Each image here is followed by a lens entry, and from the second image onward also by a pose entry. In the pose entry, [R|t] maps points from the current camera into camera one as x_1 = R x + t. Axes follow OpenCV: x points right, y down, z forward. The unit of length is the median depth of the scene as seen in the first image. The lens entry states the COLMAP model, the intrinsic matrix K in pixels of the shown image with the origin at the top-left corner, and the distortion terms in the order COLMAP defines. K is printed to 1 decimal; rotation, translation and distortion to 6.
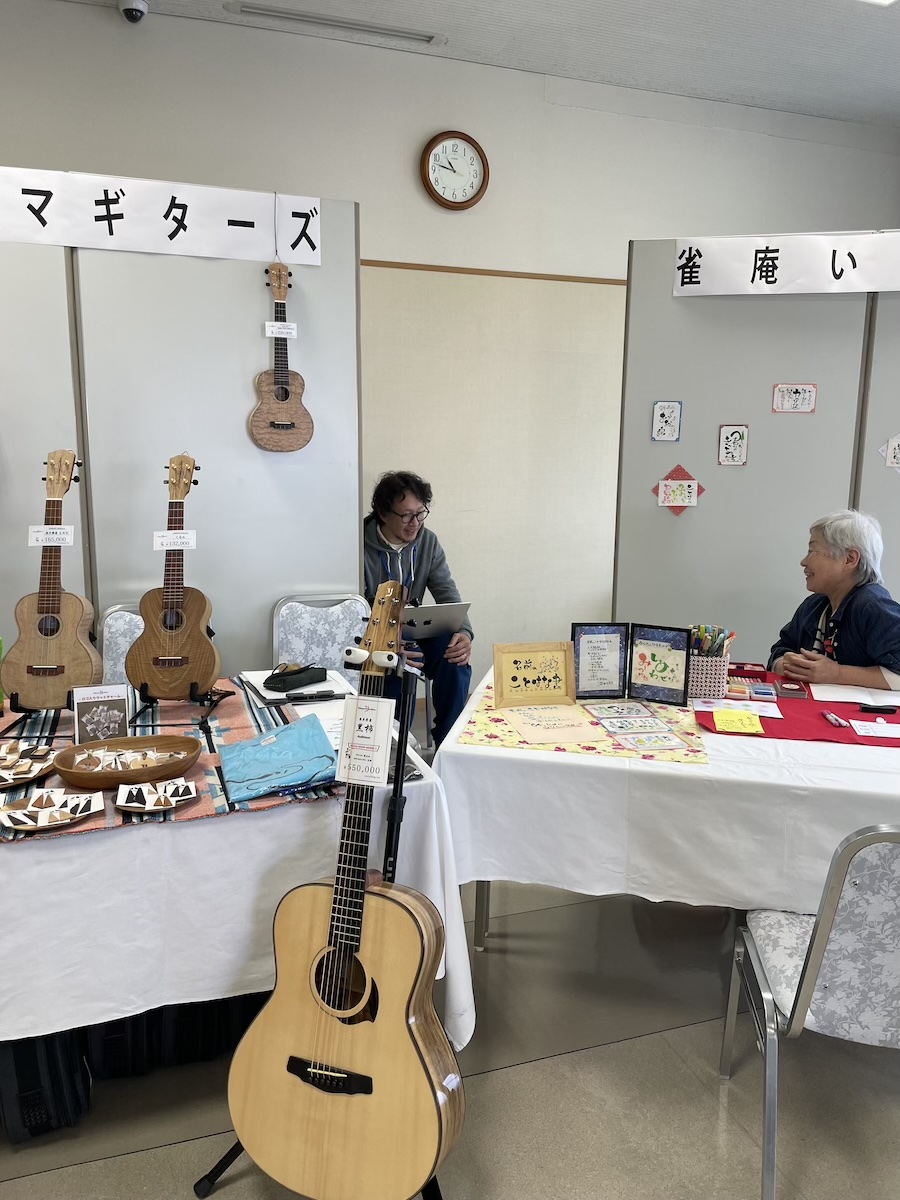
lens RADIAL K [[877.9, 0, 450.0], [0, 877.9, 600.0], [0, 0, 1]] dist [0.070665, -0.090588]
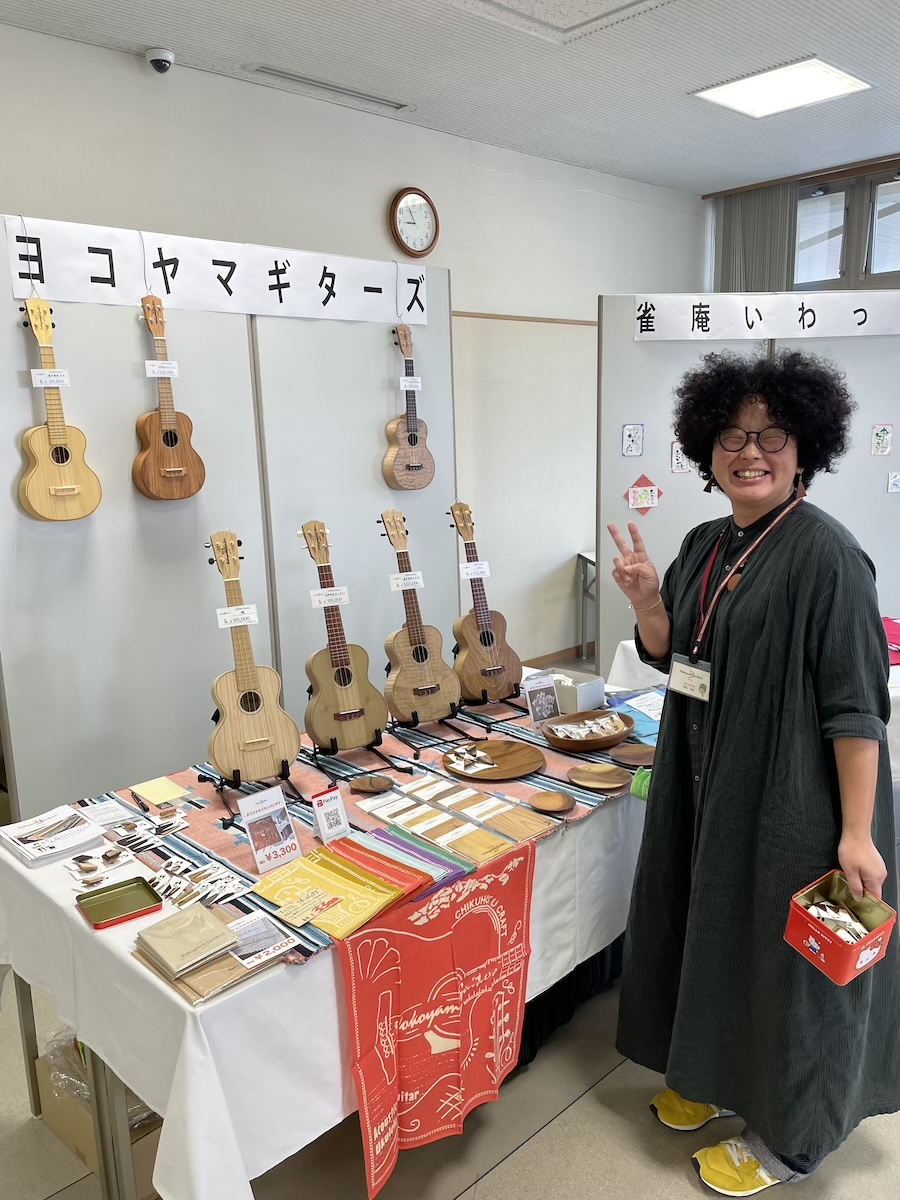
lens RADIAL K [[909.5, 0, 450.0], [0, 909.5, 600.0], [0, 0, 1]] dist [0.086150, -0.123343]
pose [[0.909703, -0.121706, 0.397025, -0.638159], [0.120863, 0.992295, 0.027252, -0.056112], [-0.397282, 0.023195, 0.917403, -0.083735]]
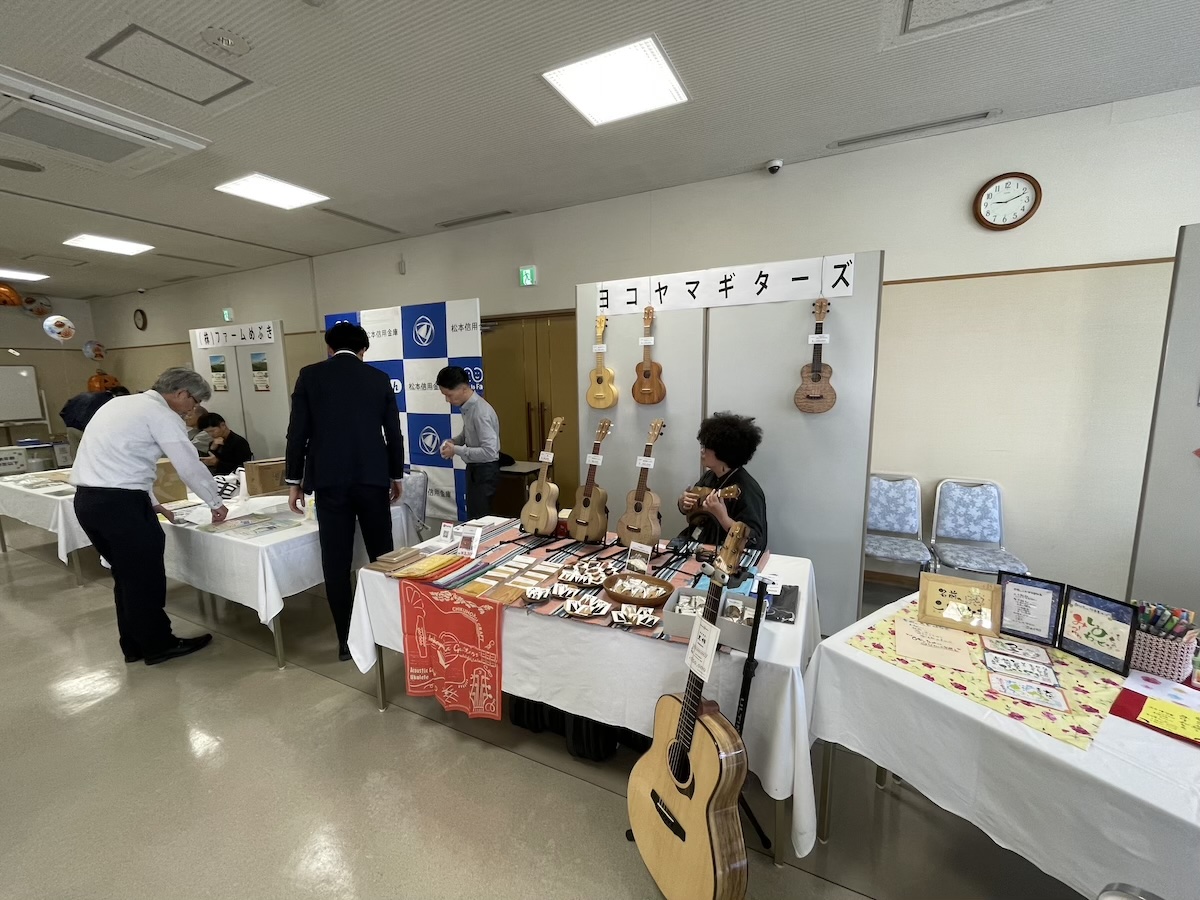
lens RADIAL K [[486.1, 0, 600.0], [0, 486.1, 450.0], [0, 0, 1]] dist [-0.016783, 0.000072]
pose [[0.684459, 0.084545, -0.724132, 0.189400], [-0.110489, 0.993810, 0.011595, -0.070976], [0.720630, 0.072073, 0.689564, 0.121766]]
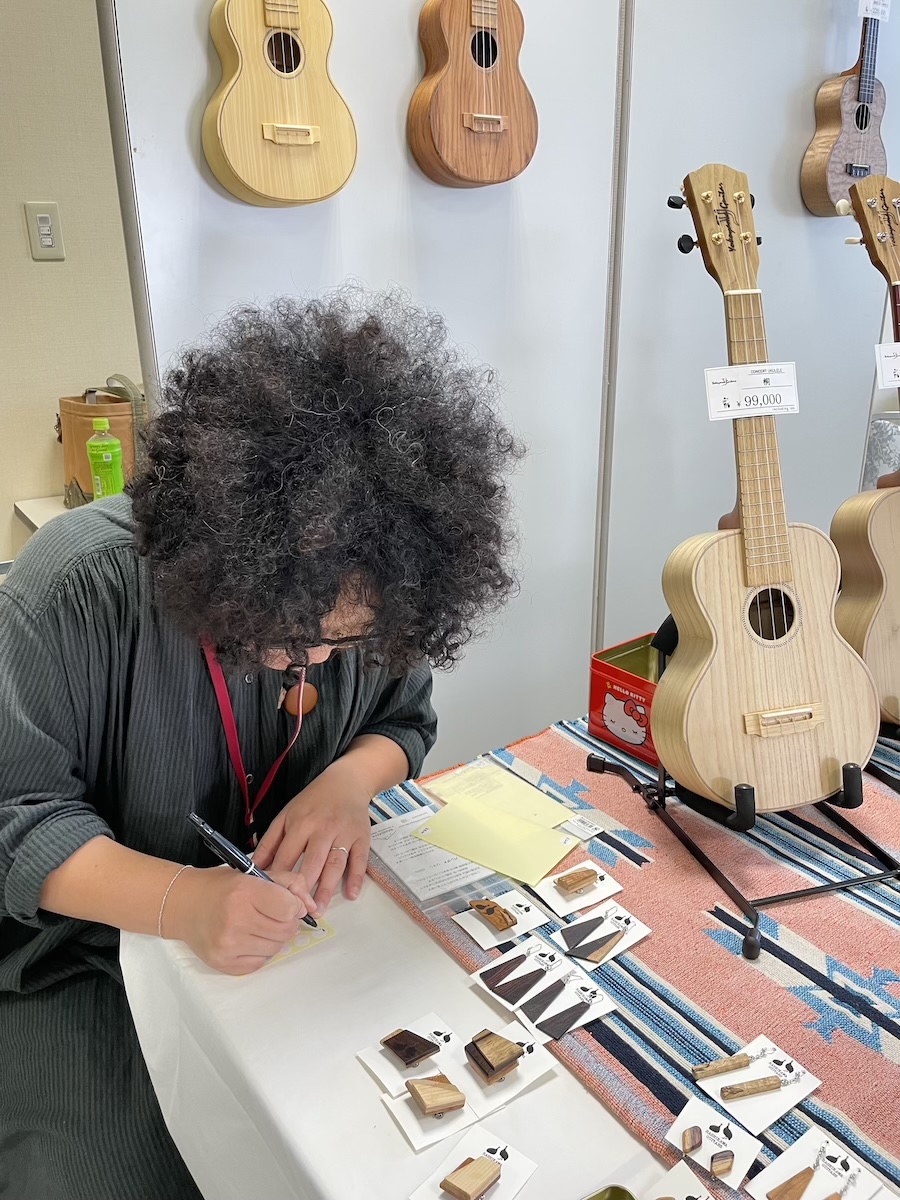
lens RADIAL K [[909.5, 0, 450.0], [0, 909.5, 600.0], [0, 0, 1]] dist [0.086150, -0.123343]
pose [[0.962457, -0.121306, 0.242820, -0.670521], [0.079395, 0.981269, 0.175519, -0.037514], [-0.259563, -0.149651, 0.954061, 0.410100]]
